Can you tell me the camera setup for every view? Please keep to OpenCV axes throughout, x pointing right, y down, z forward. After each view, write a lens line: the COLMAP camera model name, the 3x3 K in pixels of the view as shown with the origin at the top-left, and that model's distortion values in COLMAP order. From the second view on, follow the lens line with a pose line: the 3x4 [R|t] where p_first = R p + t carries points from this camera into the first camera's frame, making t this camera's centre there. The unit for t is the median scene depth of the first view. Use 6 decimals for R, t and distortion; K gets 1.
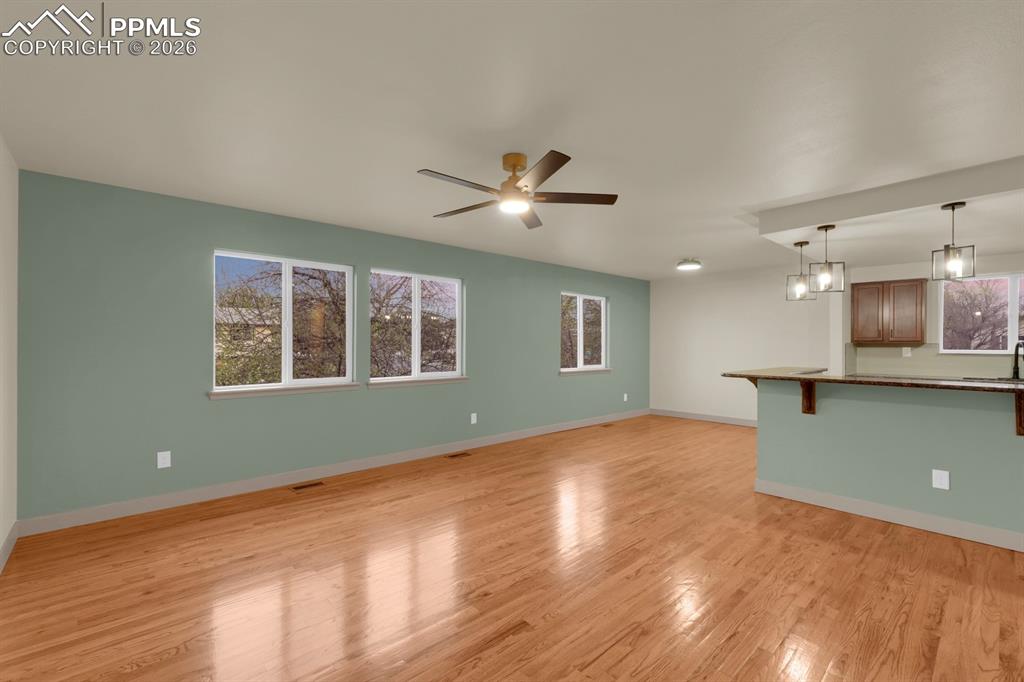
lens RADIAL K [[434.5, 0, 515.0], [0, 434.5, 343.5], [0, 0, 1]] dist [0.000717, -0.000674]
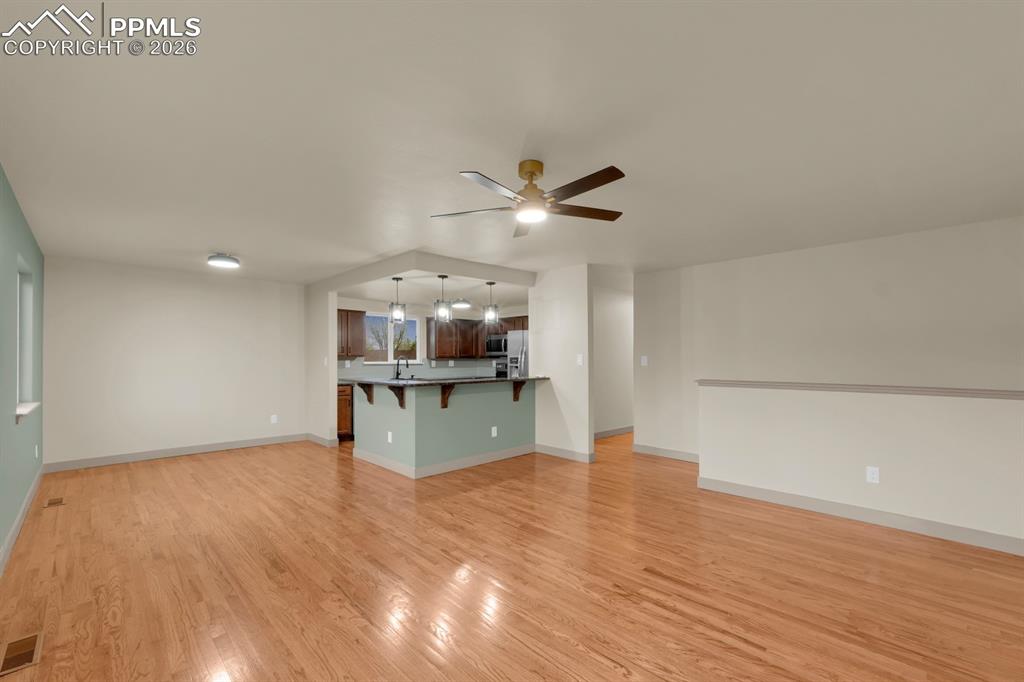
lens RADIAL K [[434.5, 0, 520.1], [0, 434.5, 350.1], [0, 0, 1]] dist [0.000717, -0.000674]
pose [[-0.038130, 0.017822, 0.999114, -0.534338], [-0.002215, 0.999837, -0.017919, -0.000200], [-0.999270, -0.002896, -0.038084, 0.590550]]
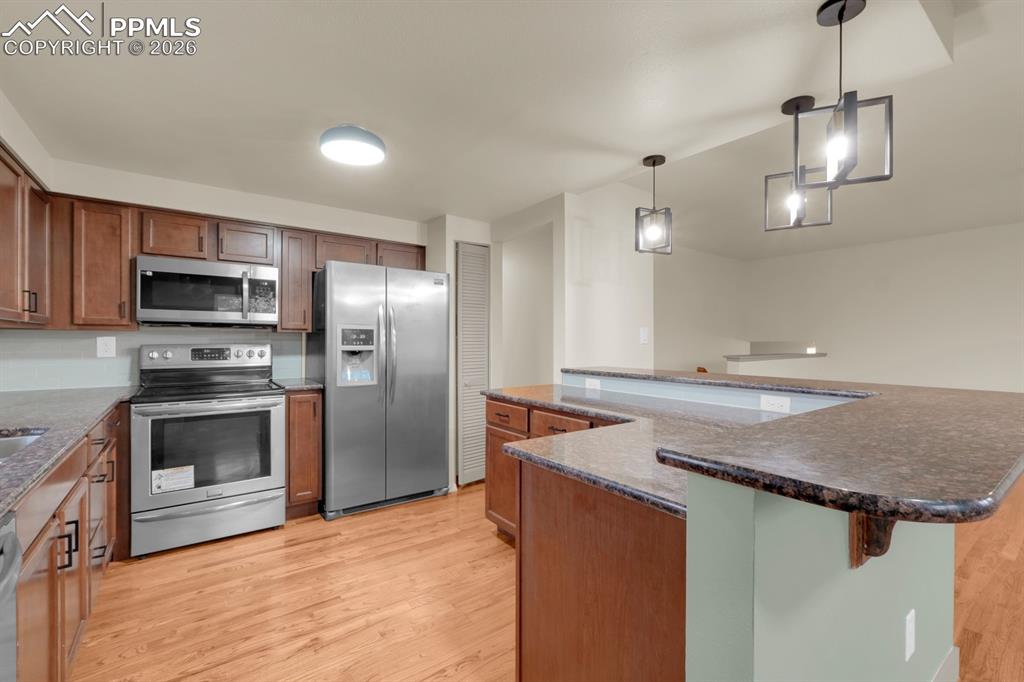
lens RADIAL K [[434.5, 0, 514.5], [0, 434.5, 340.5], [0, 0, 1]] dist [0.000717, -0.000674]
pose [[-0.995483, -0.003248, 0.094888, 0.747171], [-0.003466, 0.999992, -0.002138, 0.015049], [-0.094880, -0.002457, -0.995486, 1.159466]]
